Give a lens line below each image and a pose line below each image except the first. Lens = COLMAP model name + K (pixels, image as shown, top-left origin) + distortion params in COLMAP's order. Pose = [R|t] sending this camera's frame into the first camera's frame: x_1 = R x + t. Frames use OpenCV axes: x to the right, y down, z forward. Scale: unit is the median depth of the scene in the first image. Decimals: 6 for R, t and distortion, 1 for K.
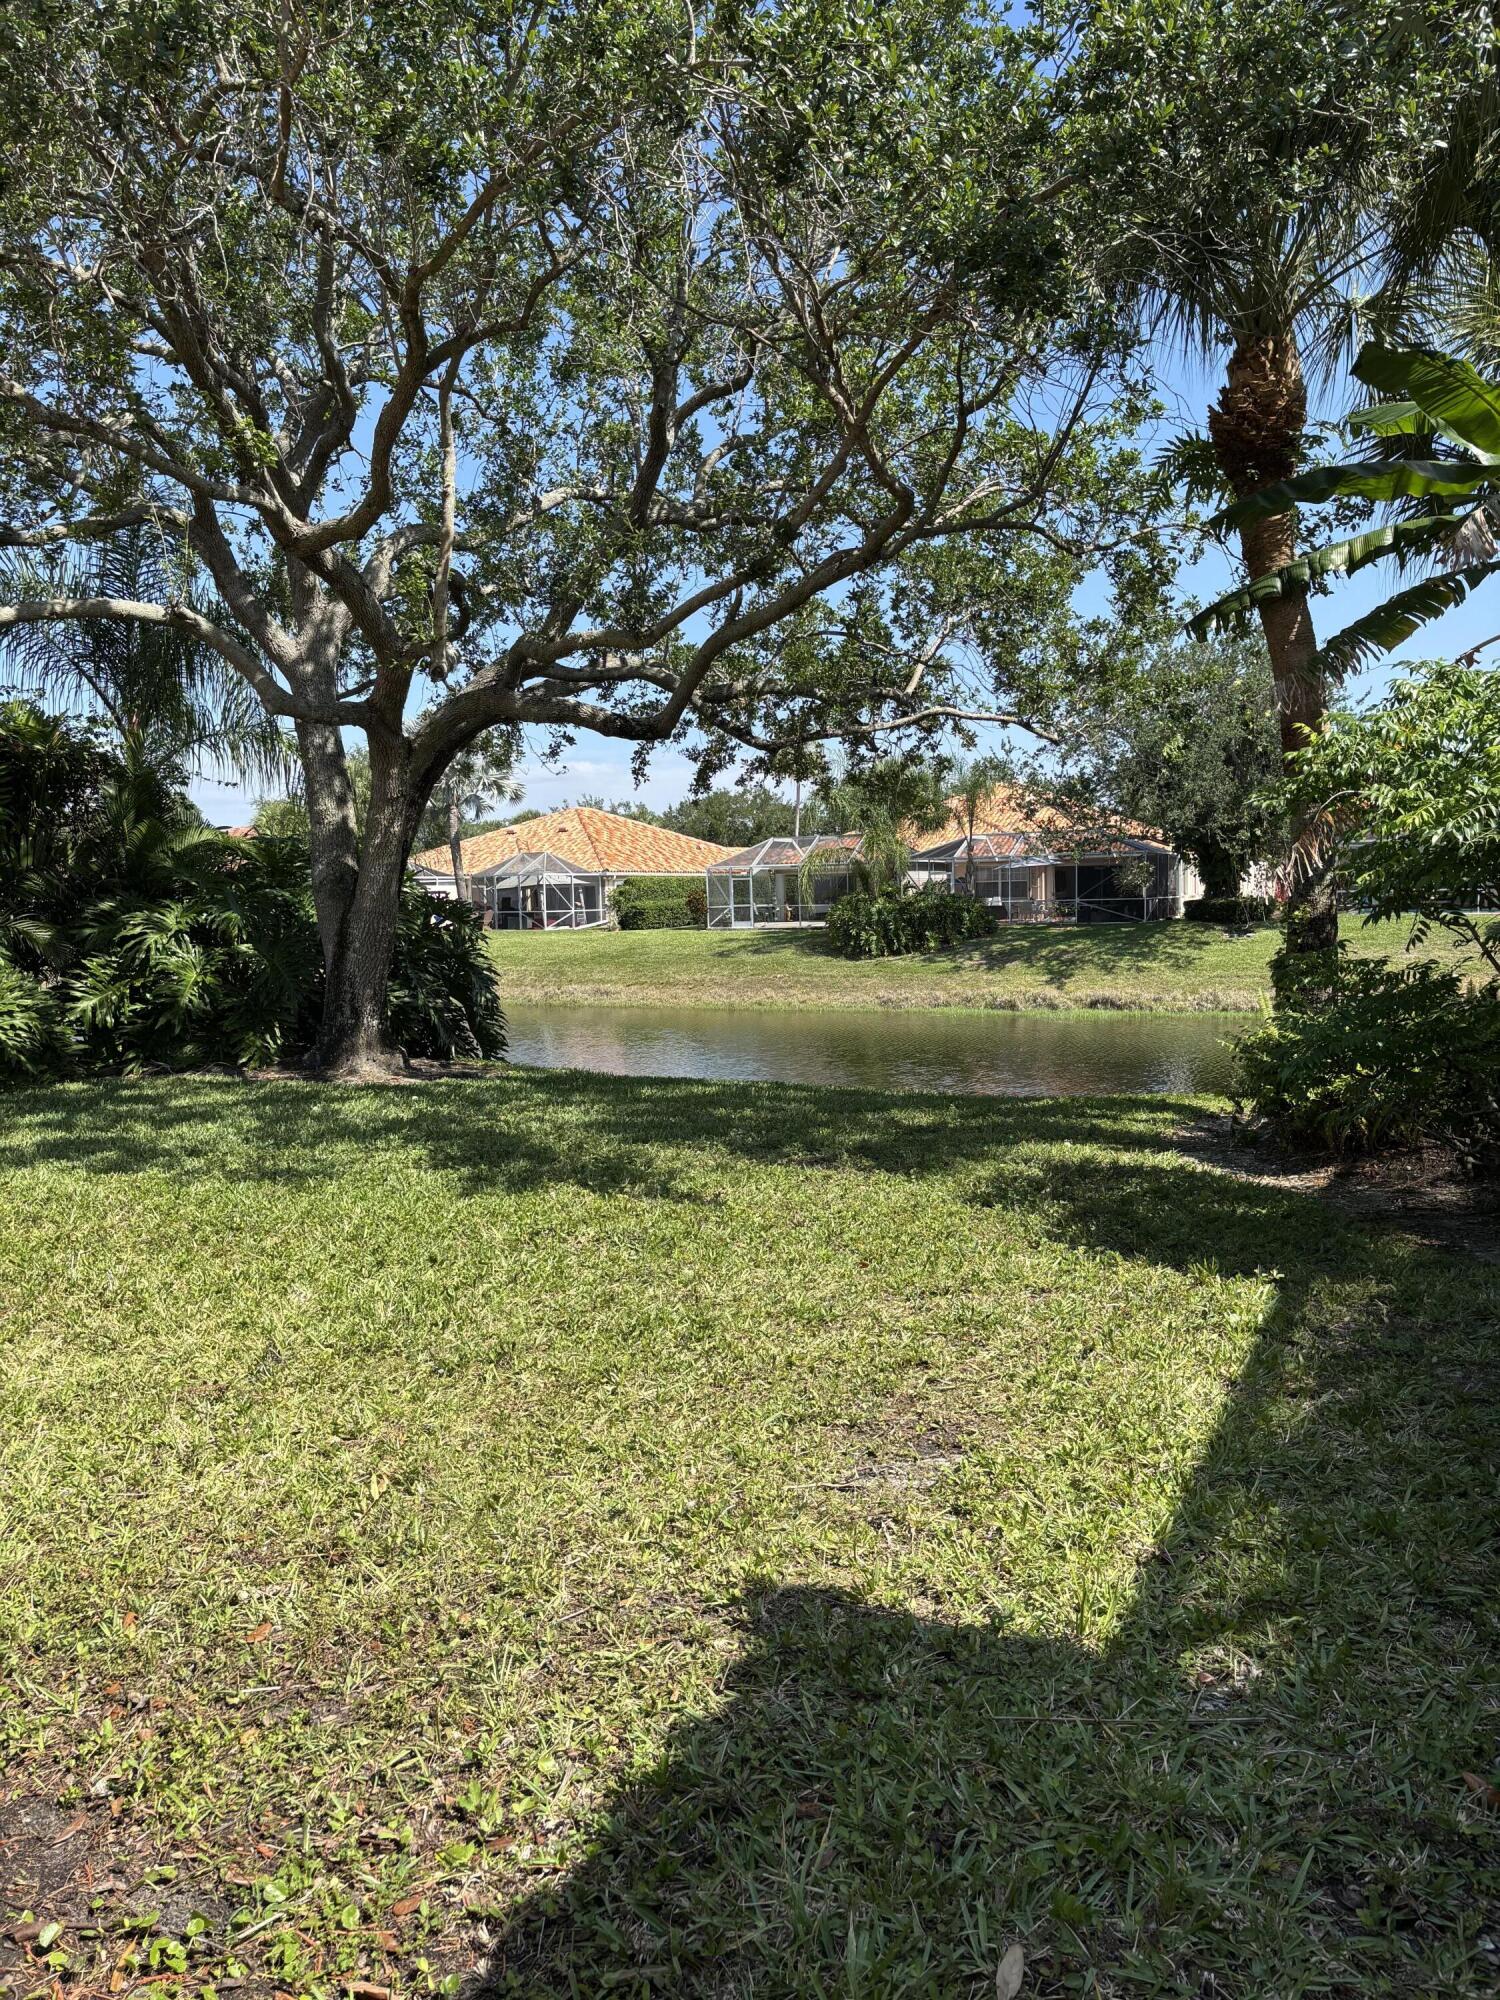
lens RADIAL K [[1497.4, 0, 750.0], [0, 1497.4, 1000.0], [0, 0, 1]] dist [0.032998, -0.001190]
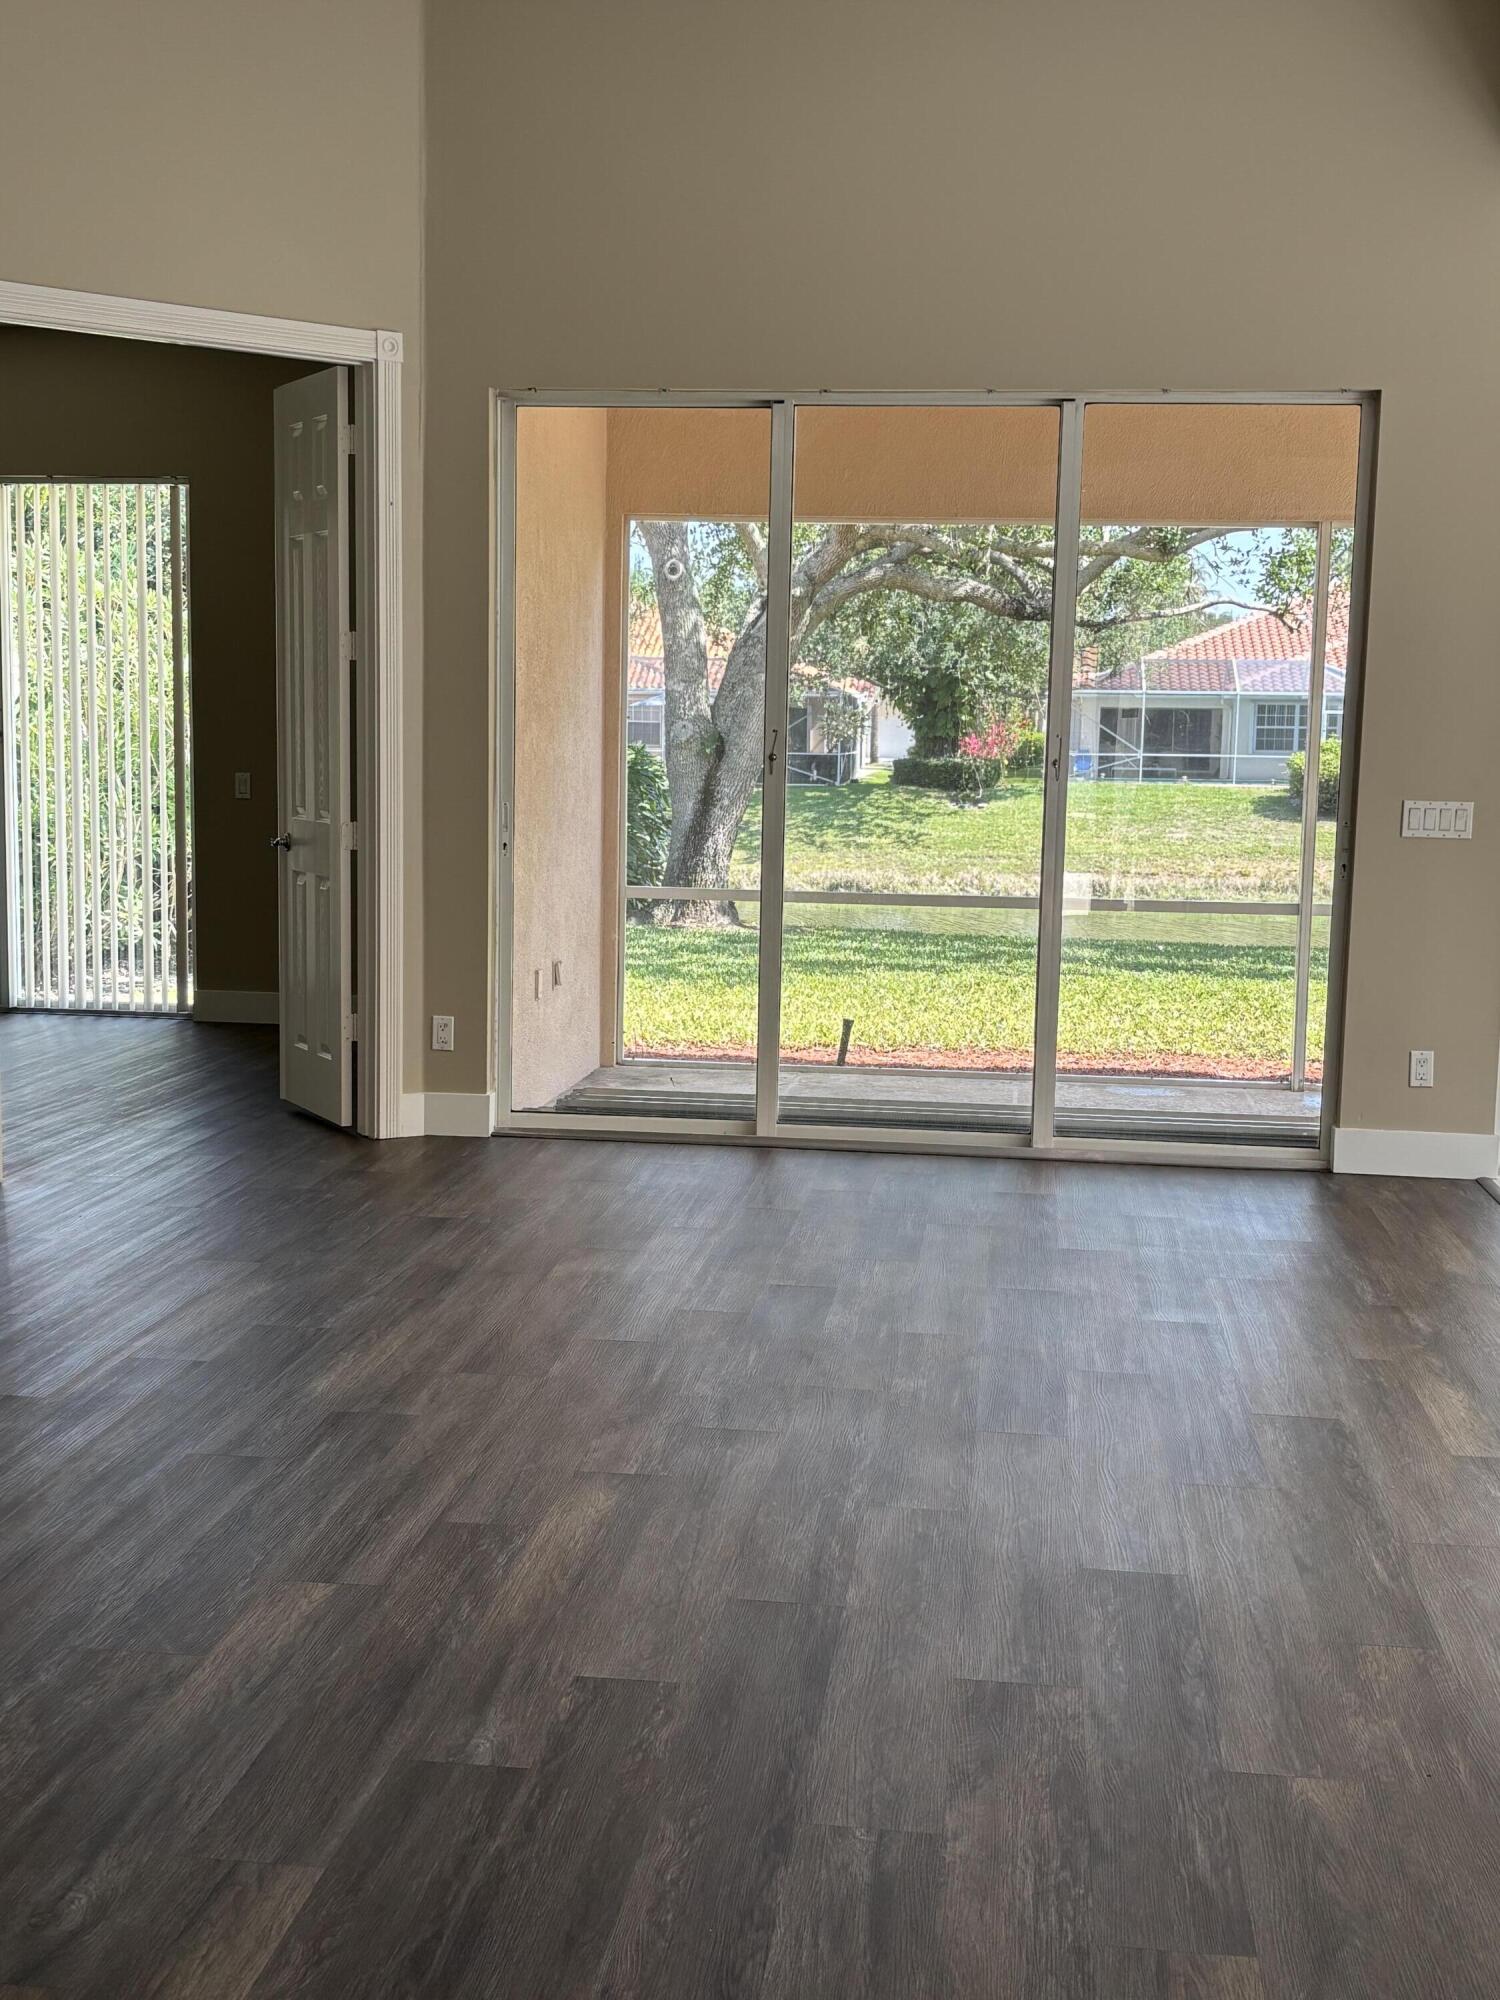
lens RADIAL K [[2335.7, 0, 750.0], [0, 2335.7, 1000.0], [0, 0, 1]] dist [0.270490, -0.840563]
pose [[0.943005, 0.001169, 0.332775, -0.198648], [-0.016880, 0.998875, 0.044323, 0.006908], [-0.332349, -0.047414, 0.941964, -0.138514]]
